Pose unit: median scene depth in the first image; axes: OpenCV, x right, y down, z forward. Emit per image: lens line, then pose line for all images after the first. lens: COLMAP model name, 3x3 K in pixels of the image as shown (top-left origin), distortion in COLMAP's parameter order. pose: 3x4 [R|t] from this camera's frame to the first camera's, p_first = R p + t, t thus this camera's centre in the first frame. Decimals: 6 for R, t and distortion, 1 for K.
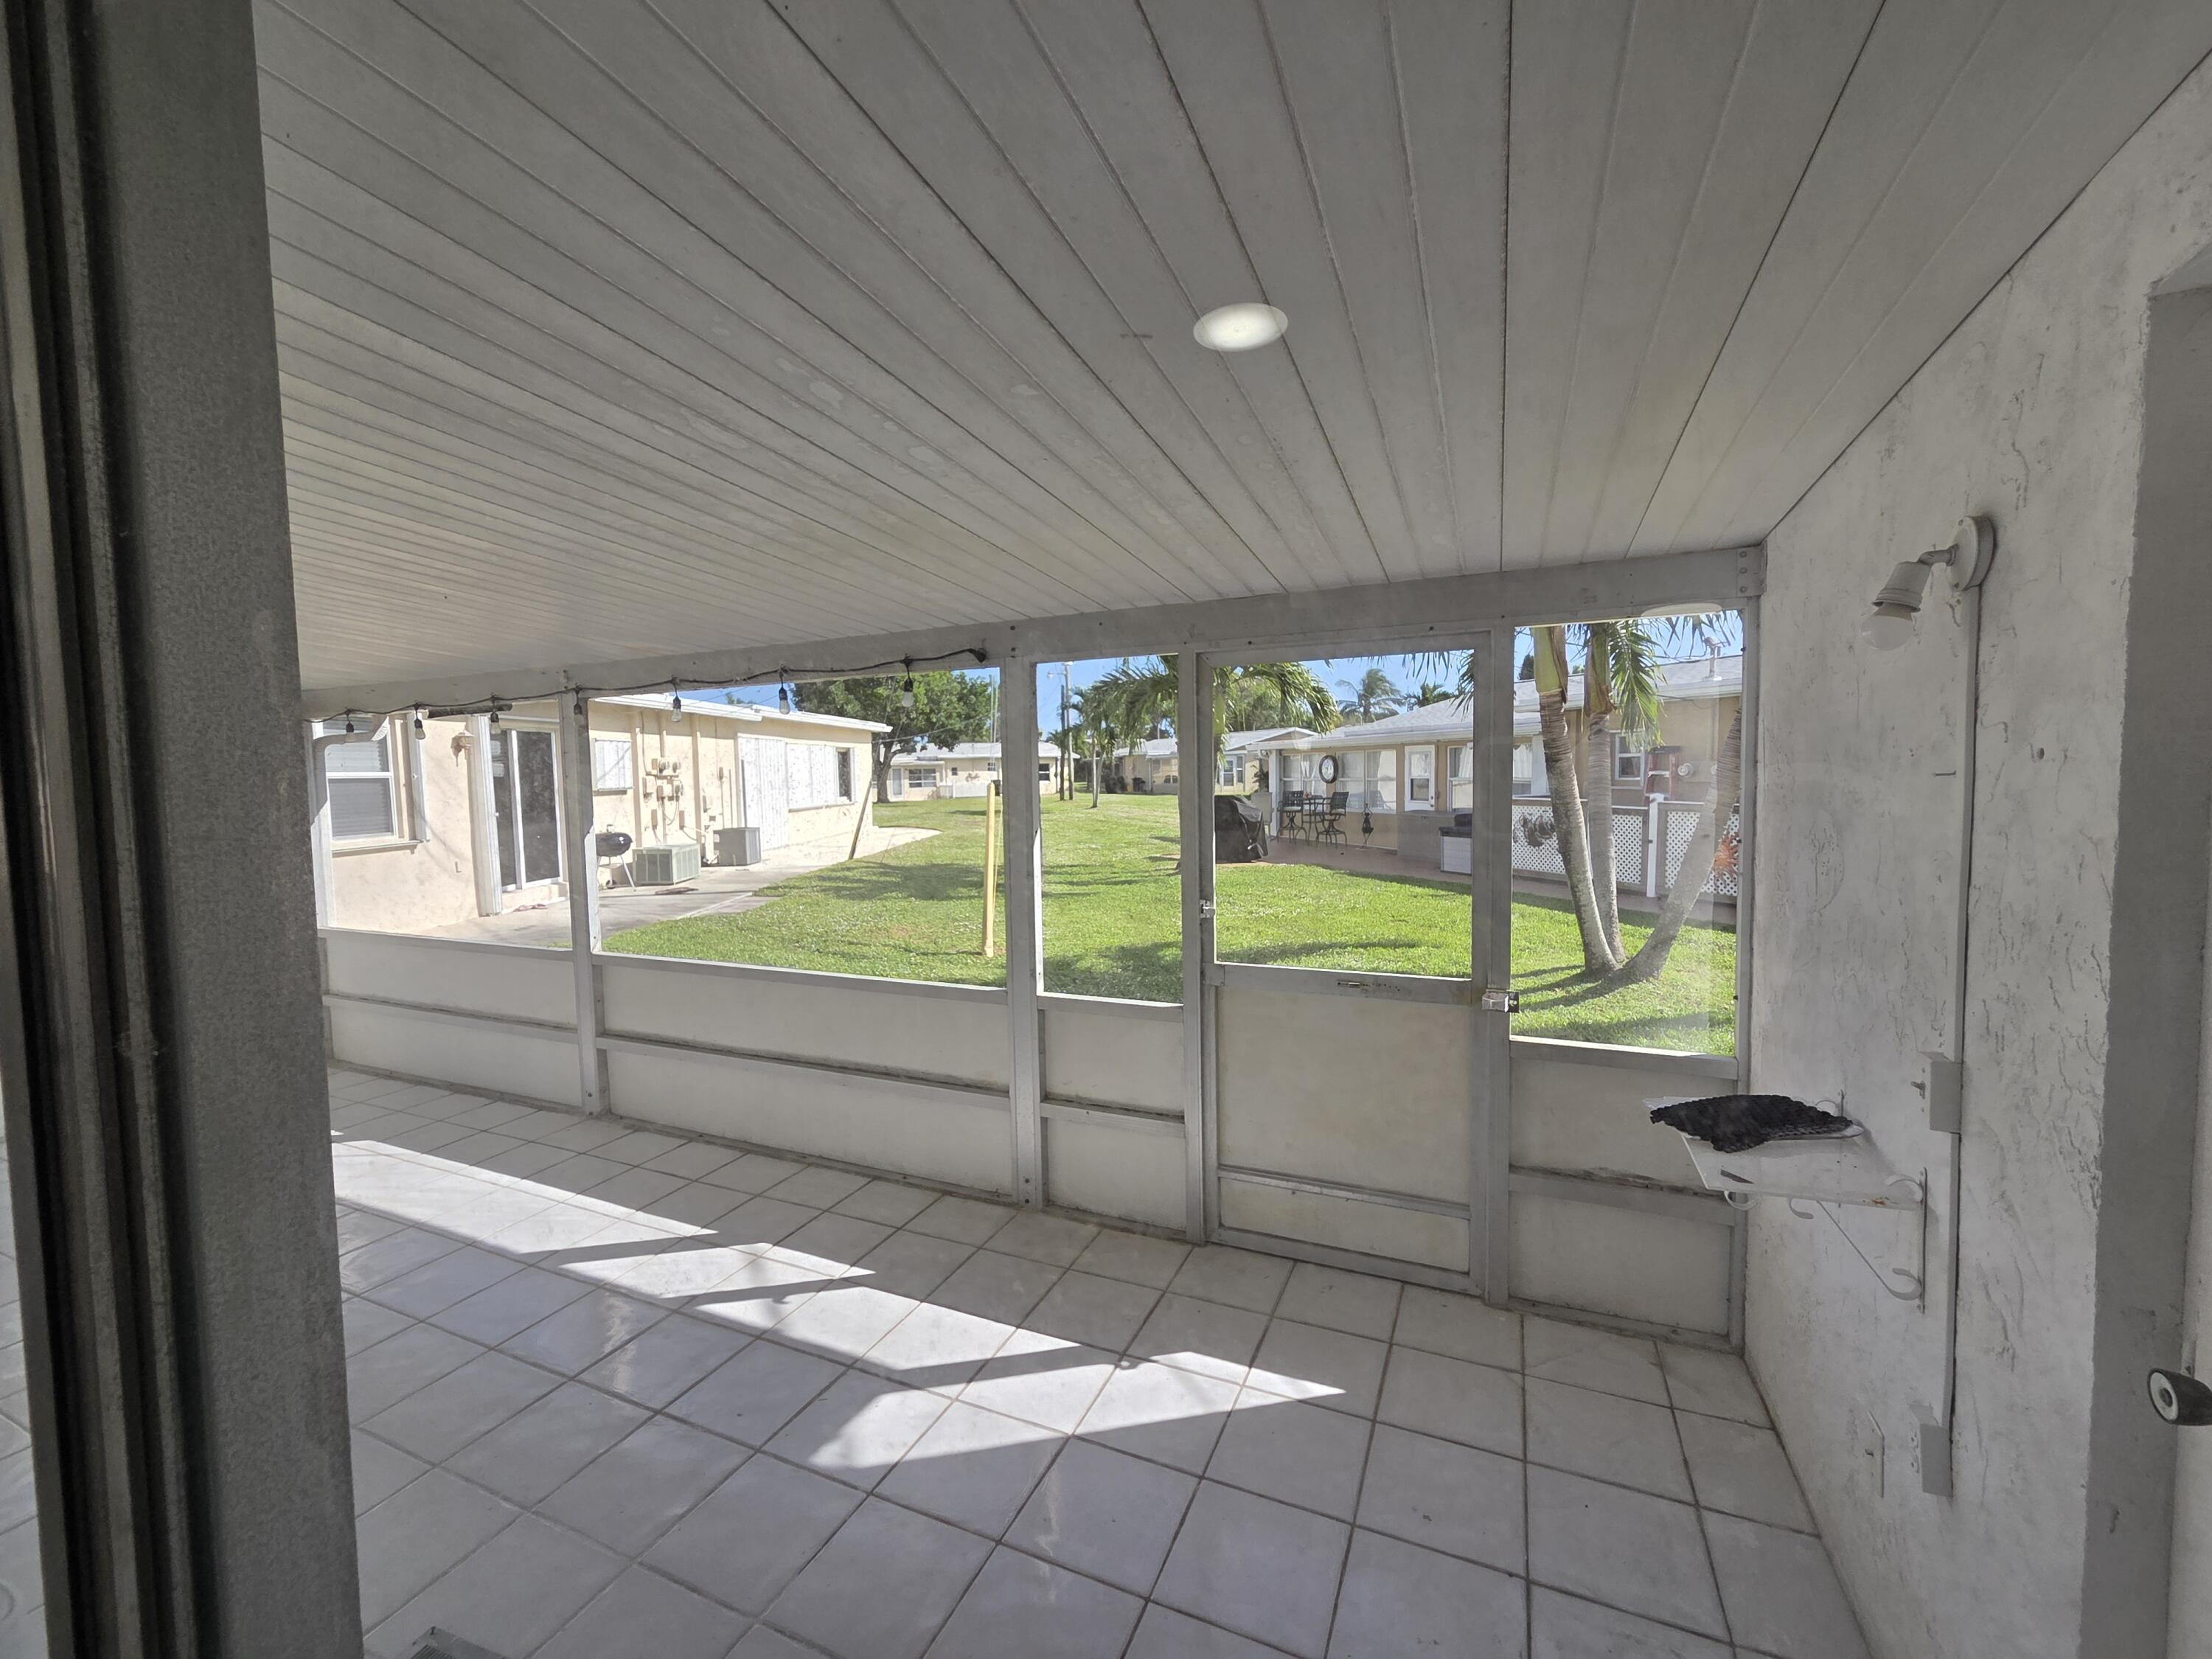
lens RADIAL K [[905.3, 0, 1100.5], [0, 905.3, 831.9], [0, 0, 1]] dist [0.002850, -0.000100]
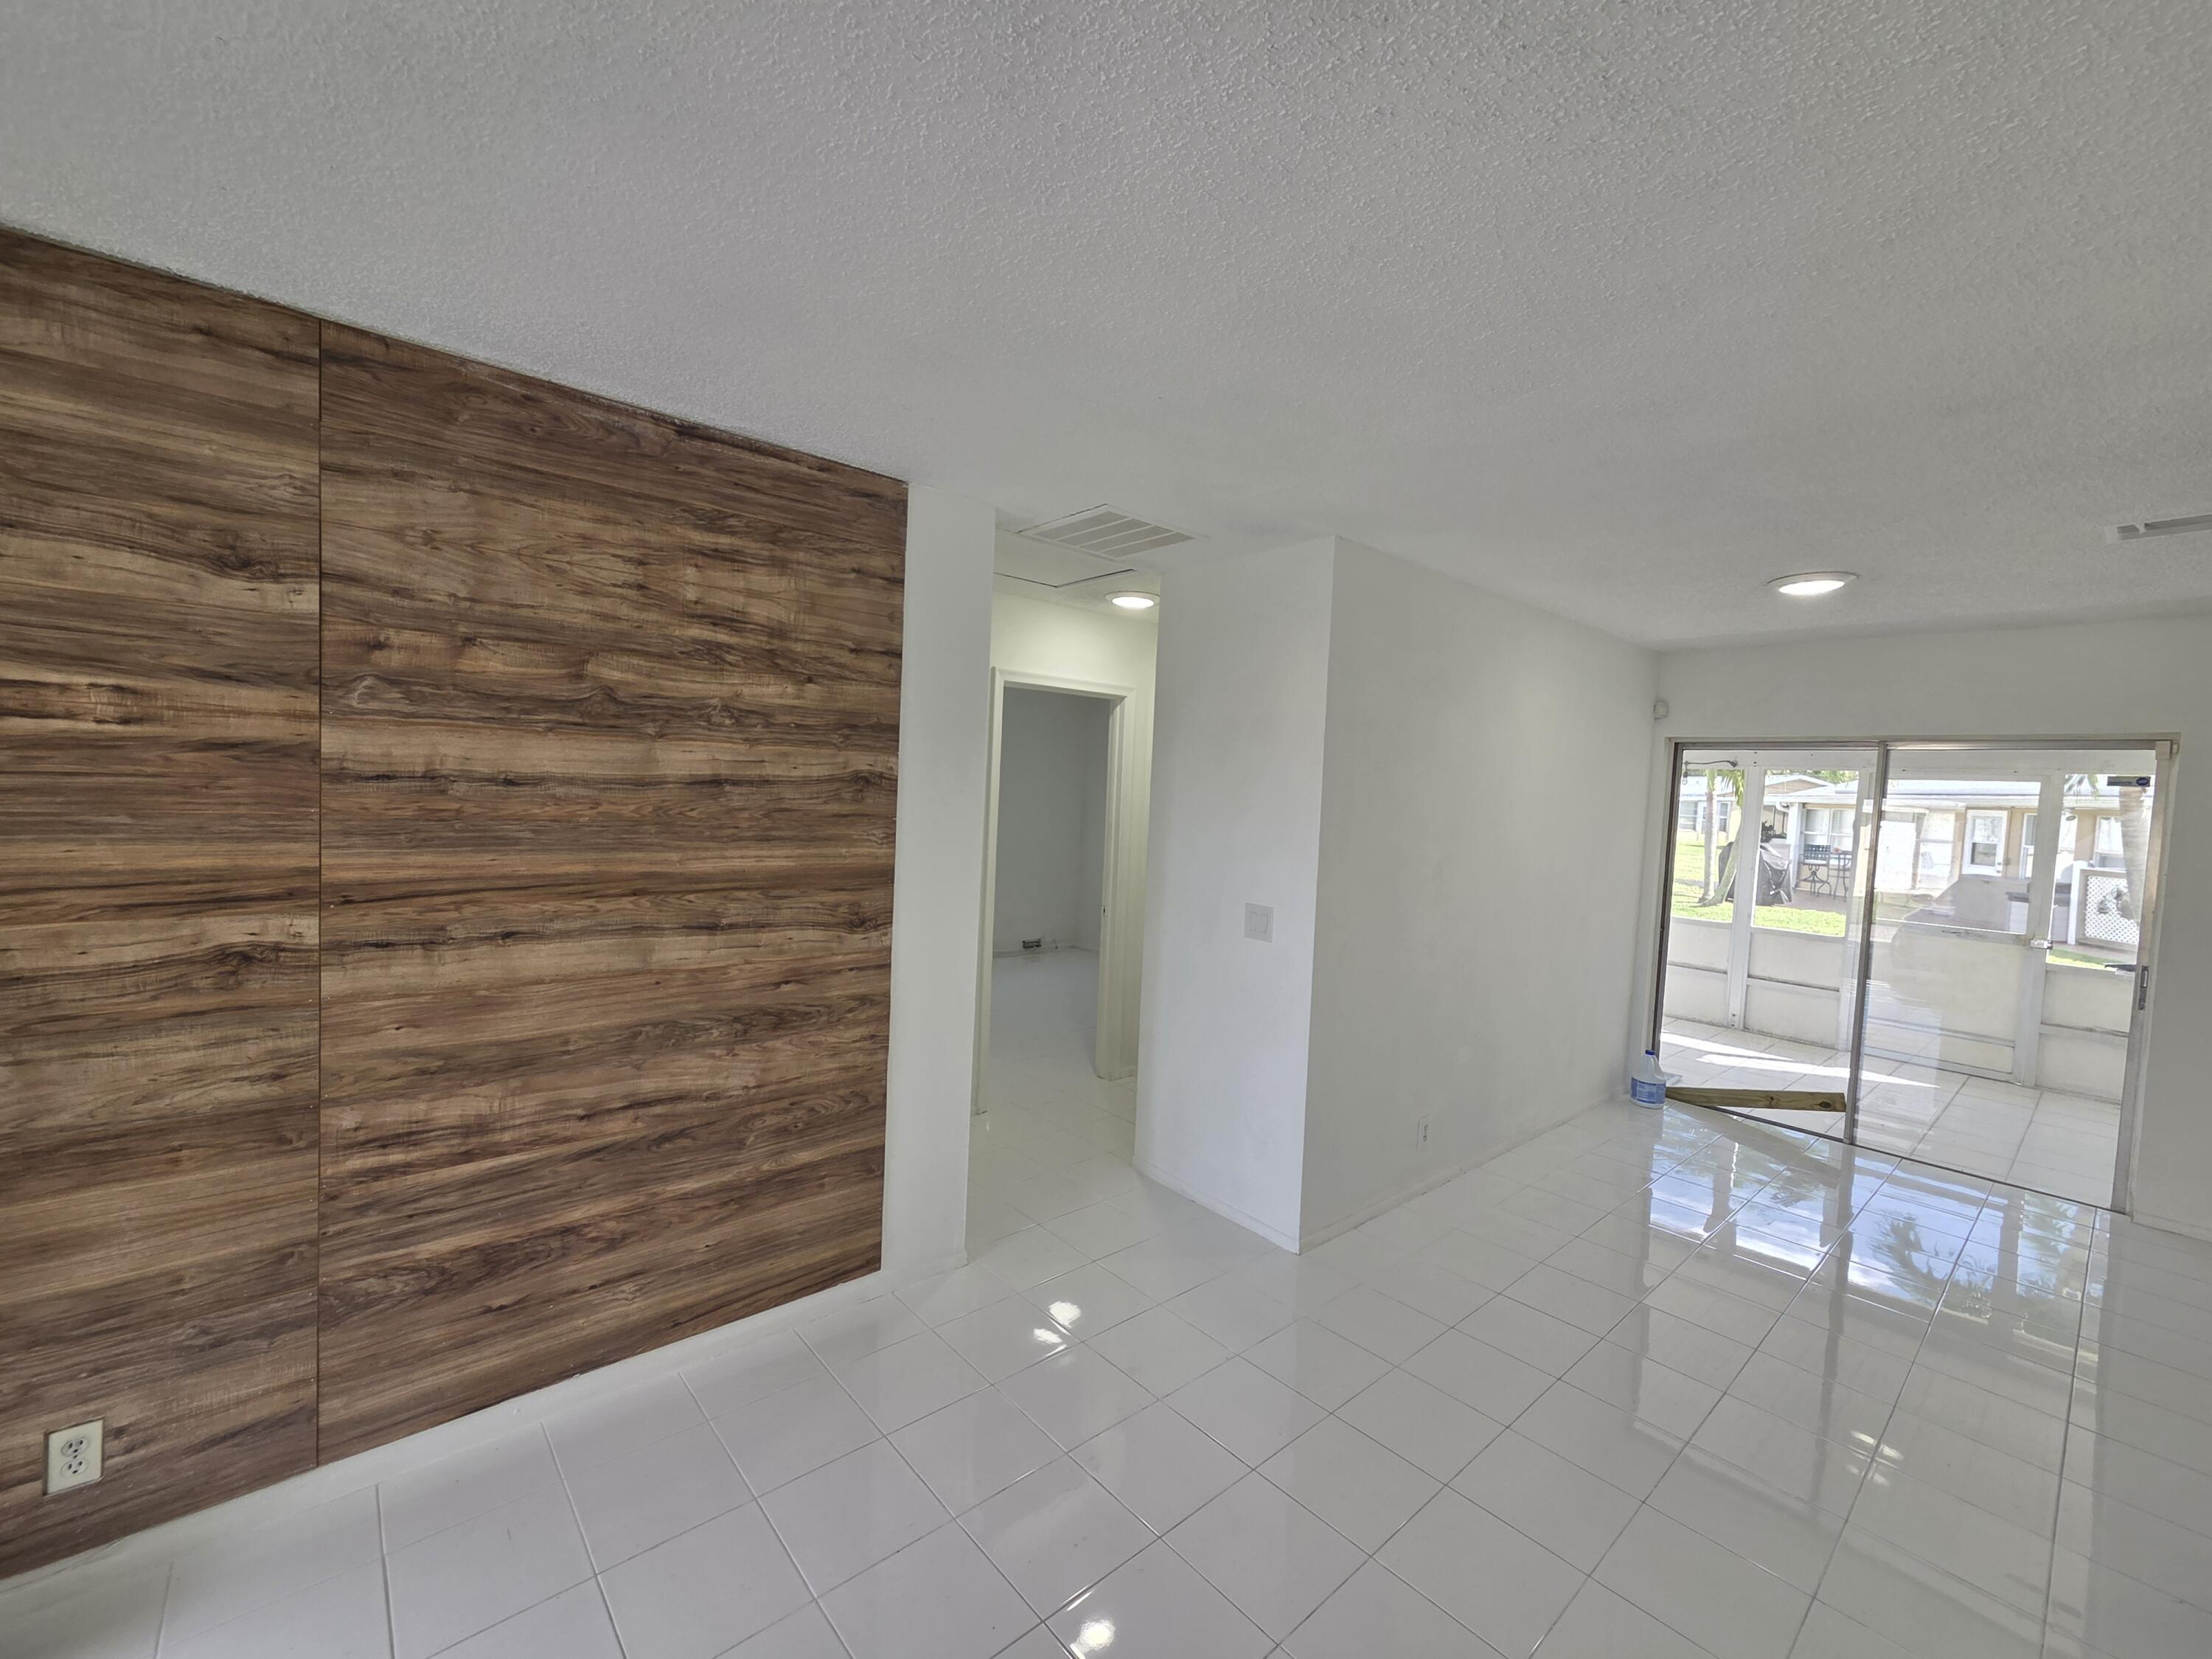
lens RADIAL K [[905.3, 0, 1100.5], [0, 905.3, 831.9], [0, 0, 1]] dist [0.002850, -0.000100]
pose [[0.906616, 0.082762, -0.413762, -0.178899], [-0.092167, 0.995740, -0.002779, 0.032310], [0.411769, 0.040655, 0.910381, -0.472949]]
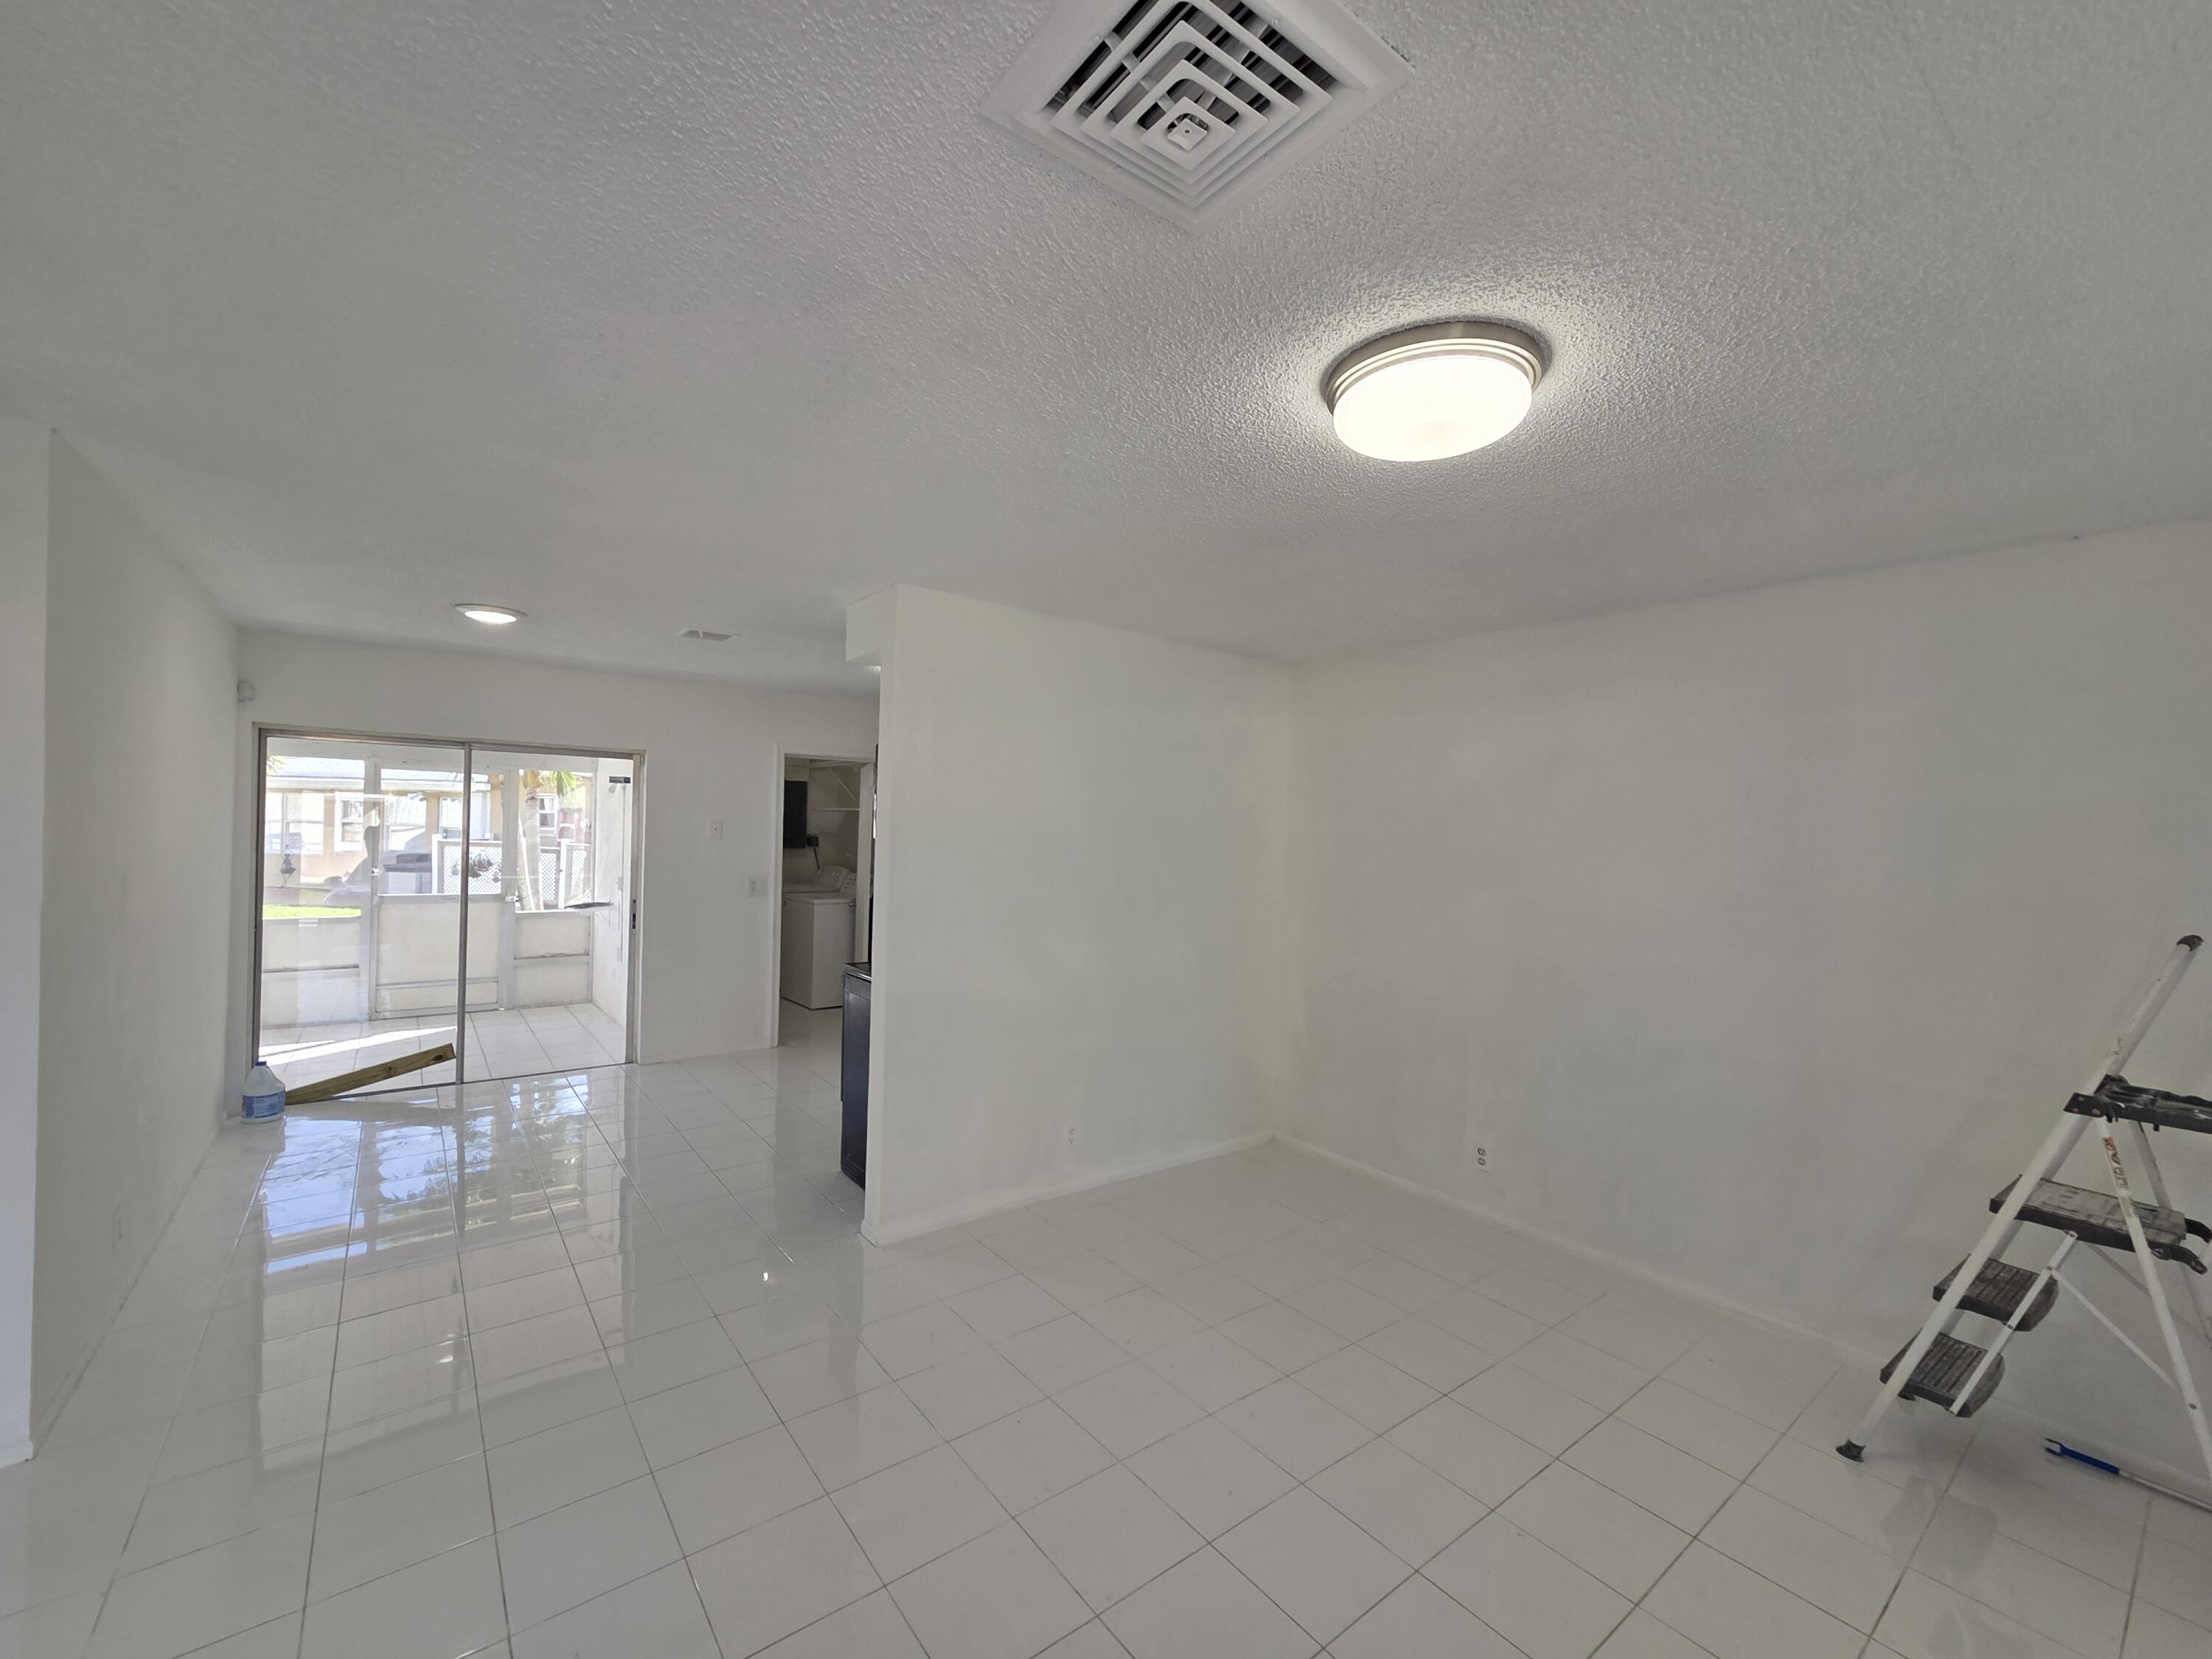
lens RADIAL K [[905.3, 0, 1100.5], [0, 905.3, 831.9], [0, 0, 1]] dist [0.002850, -0.000100]
pose [[0.467915, 0.031859, 0.883199, -0.298701], [0.021578, 0.998640, -0.047456, 0.036875], [-0.883510, 0.041263, 0.466591, -0.484793]]
